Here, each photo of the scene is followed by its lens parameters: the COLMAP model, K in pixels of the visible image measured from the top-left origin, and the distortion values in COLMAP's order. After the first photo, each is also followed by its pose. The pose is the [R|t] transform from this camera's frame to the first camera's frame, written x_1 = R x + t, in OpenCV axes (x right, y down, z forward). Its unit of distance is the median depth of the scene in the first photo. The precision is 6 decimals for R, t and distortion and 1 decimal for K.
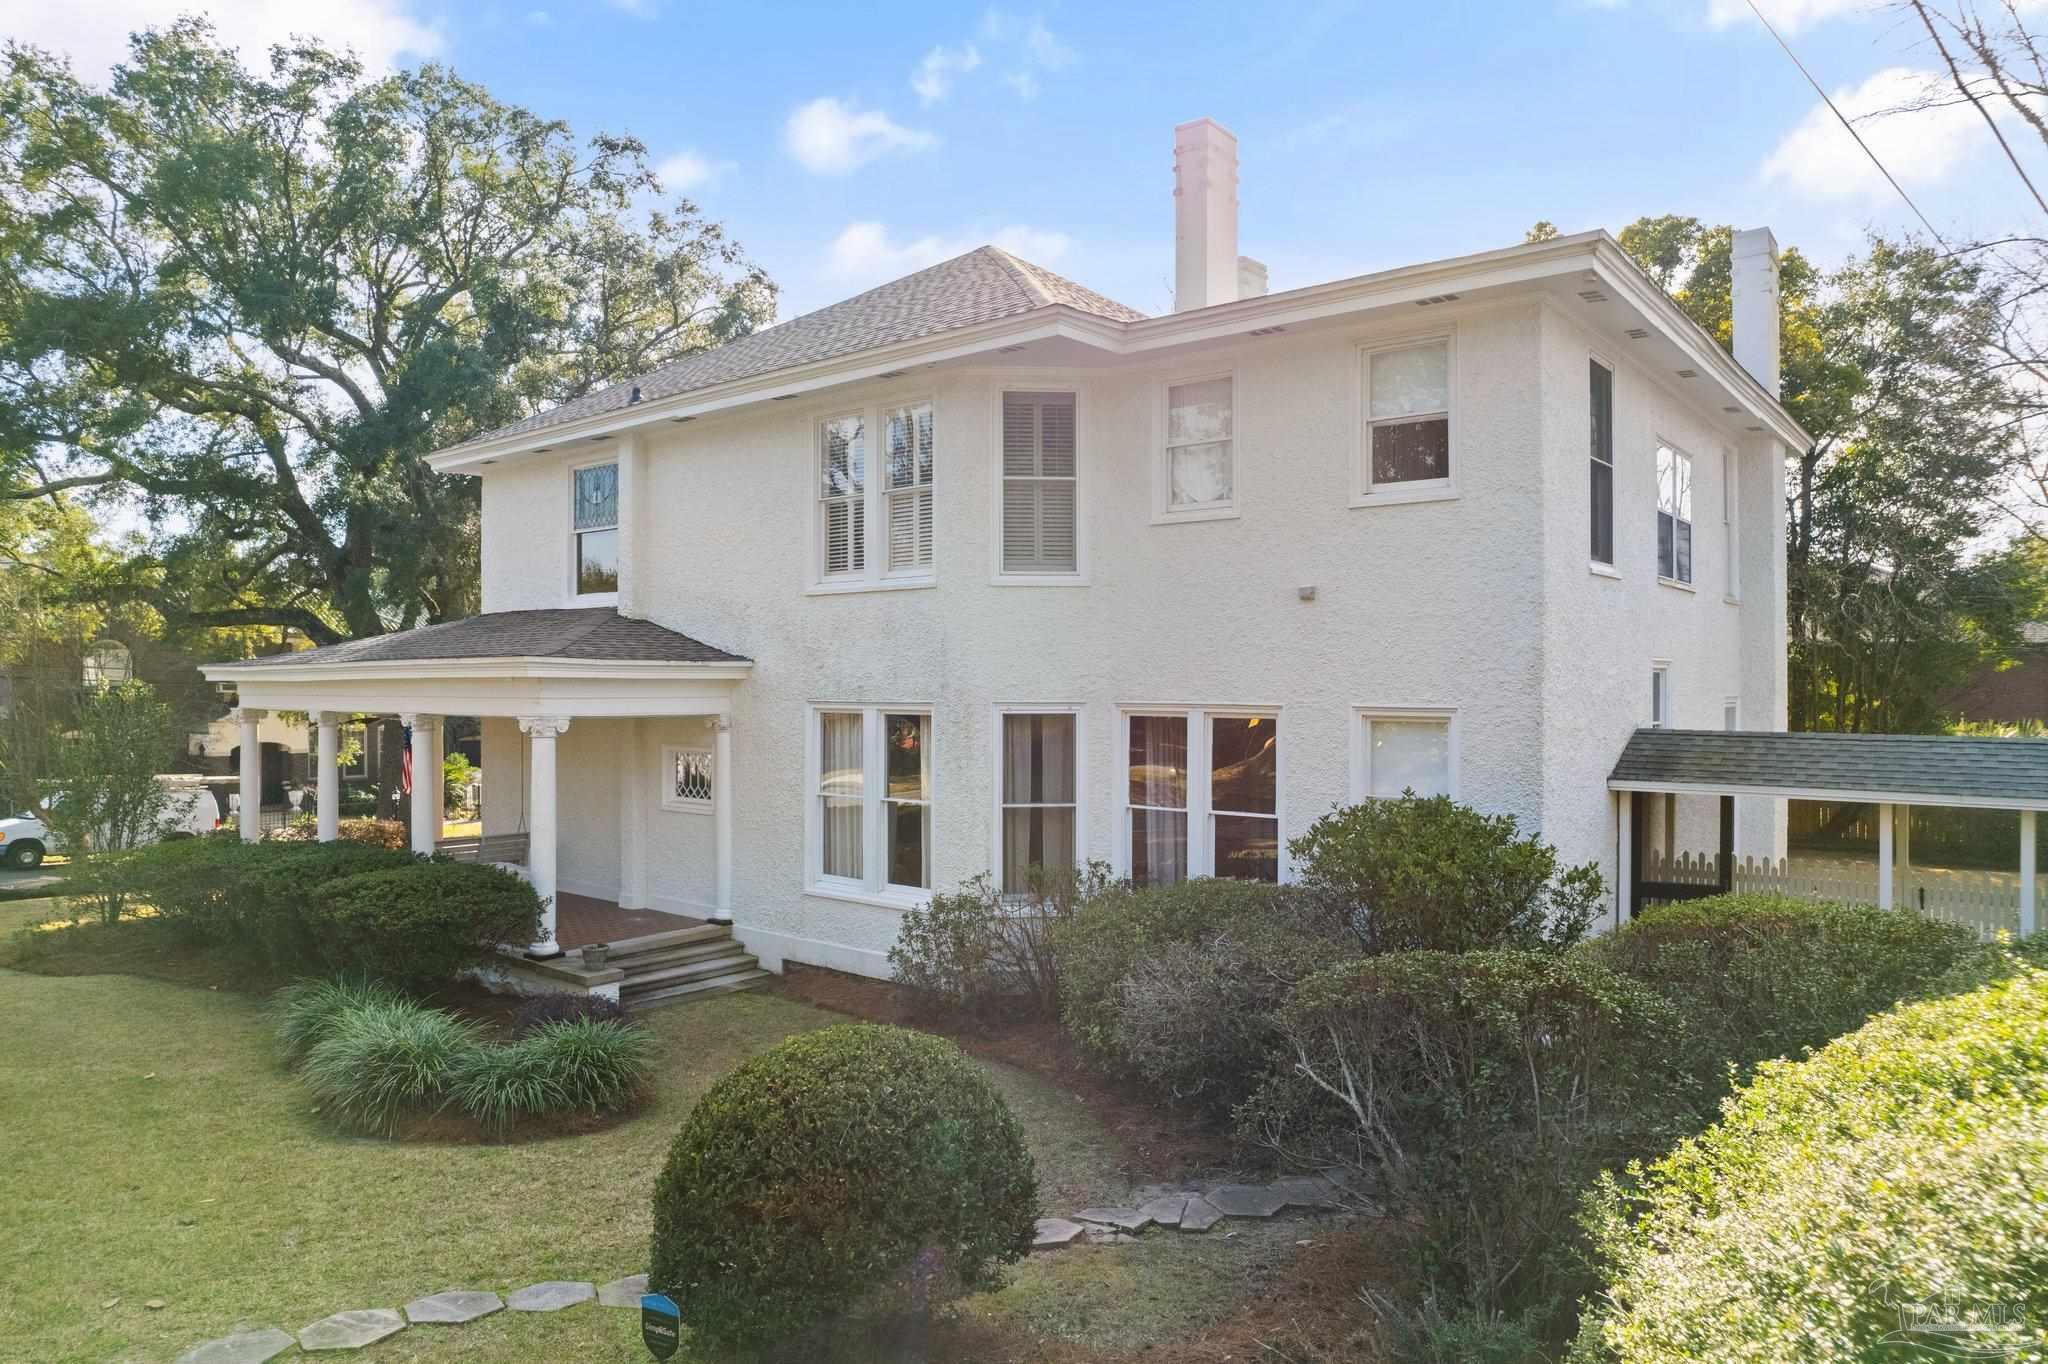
lens RADIAL K [[1309.6, 0, 1024.0], [0, 1309.6, 682.0], [0, 0, 1]] dist [-0.083671, 0.082015]
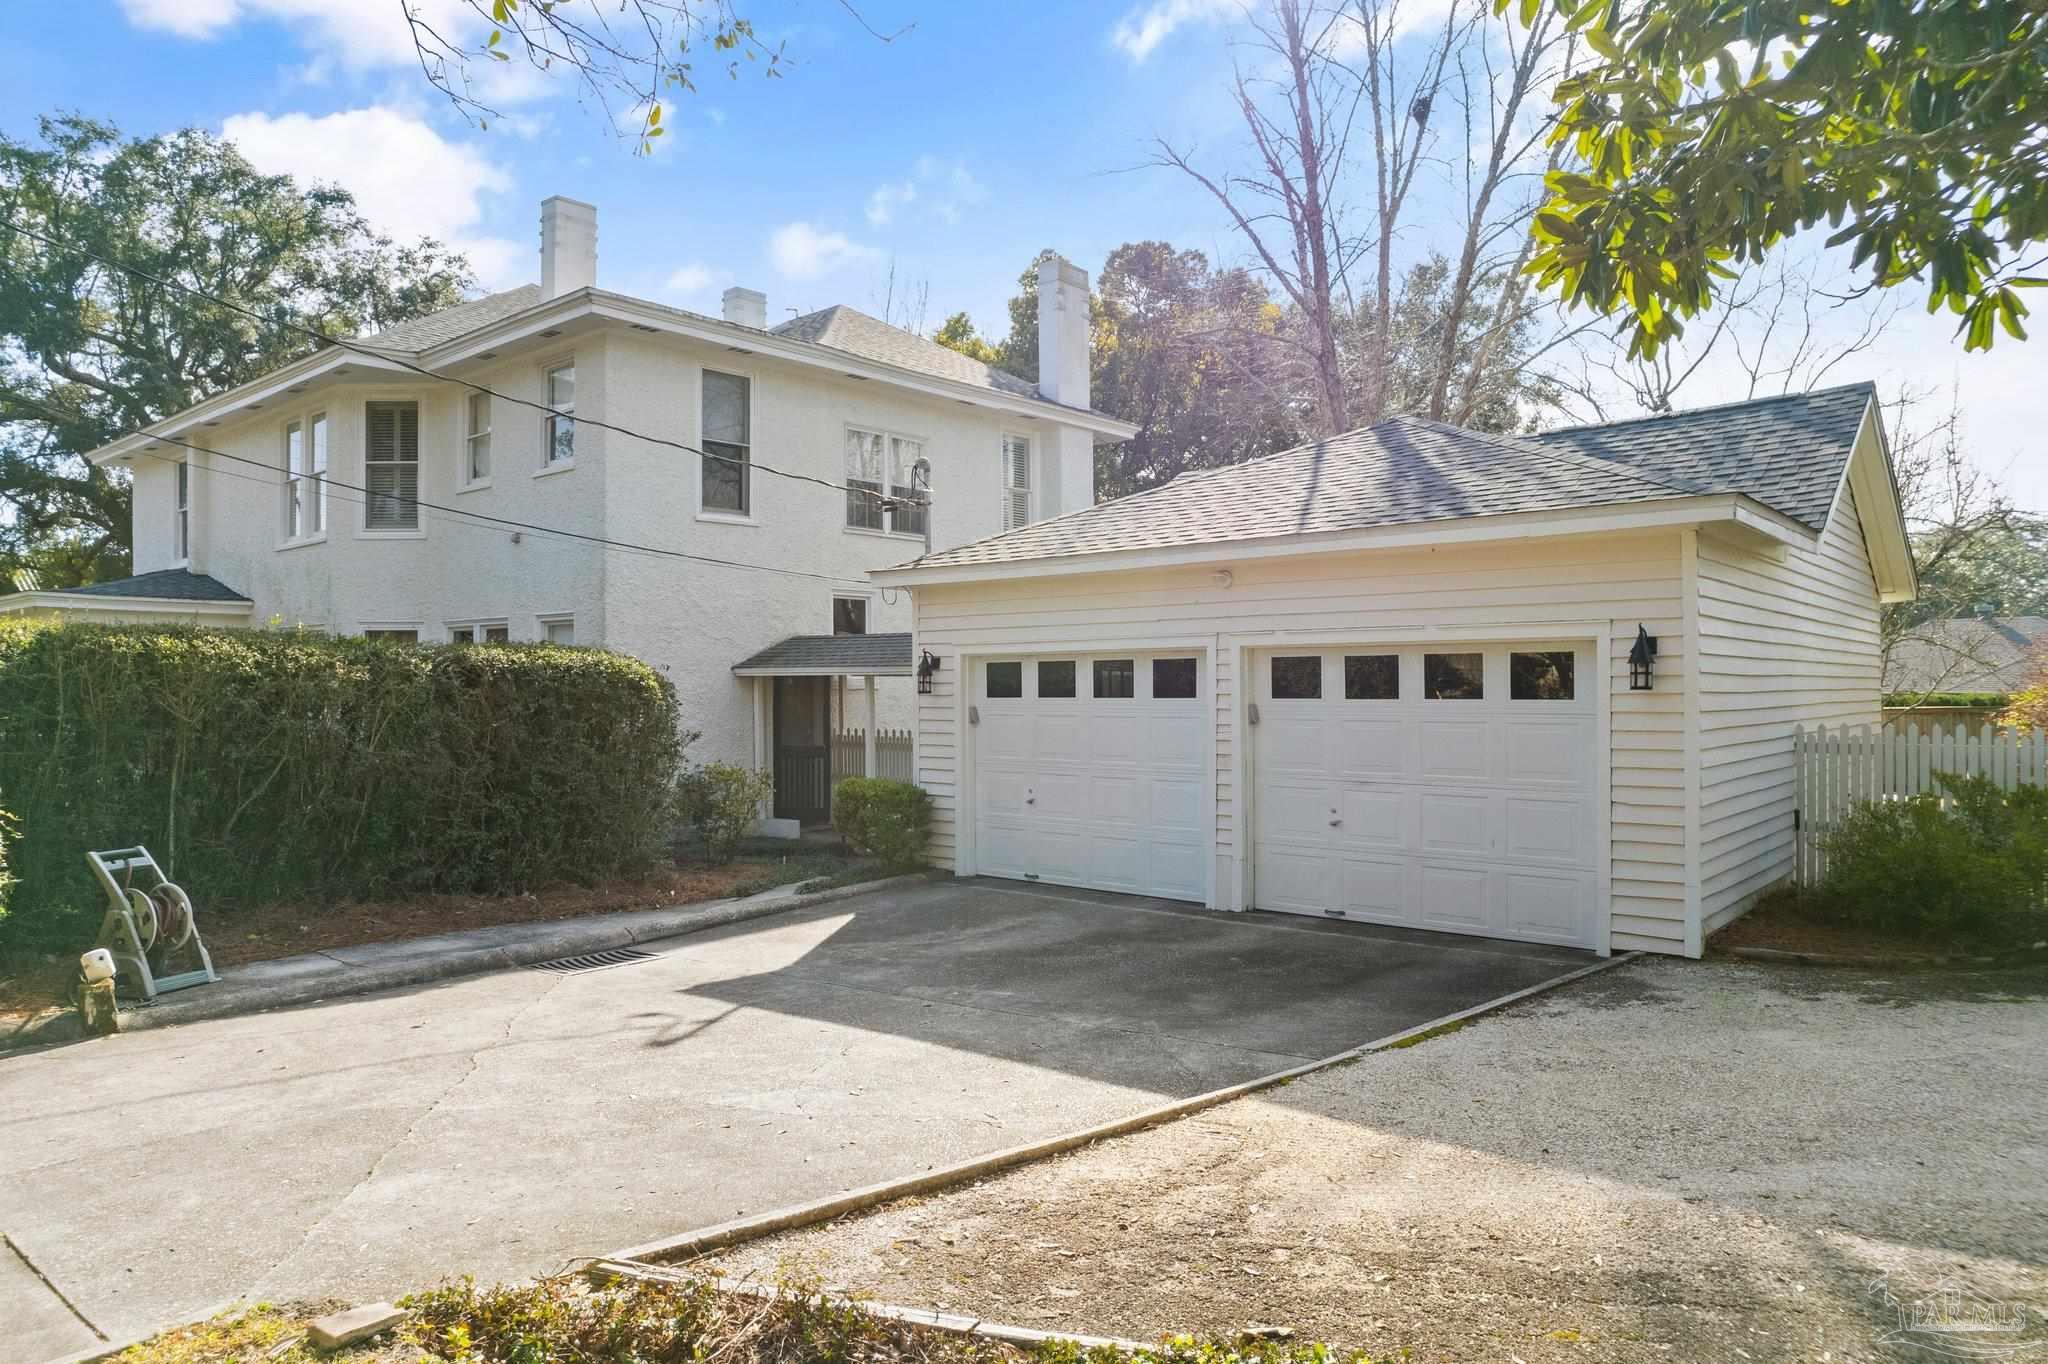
lens RADIAL K [[1309.6, 0, 1024.0], [0, 1309.6, 682.0], [0, 0, 1]] dist [-0.083671, 0.082015]
pose [[0.999476, -0.001531, -0.032325, 0.735115], [0.001514, 0.999999, -0.000553, 0.082361], [0.032326, 0.000504, 0.999477, -0.364805]]
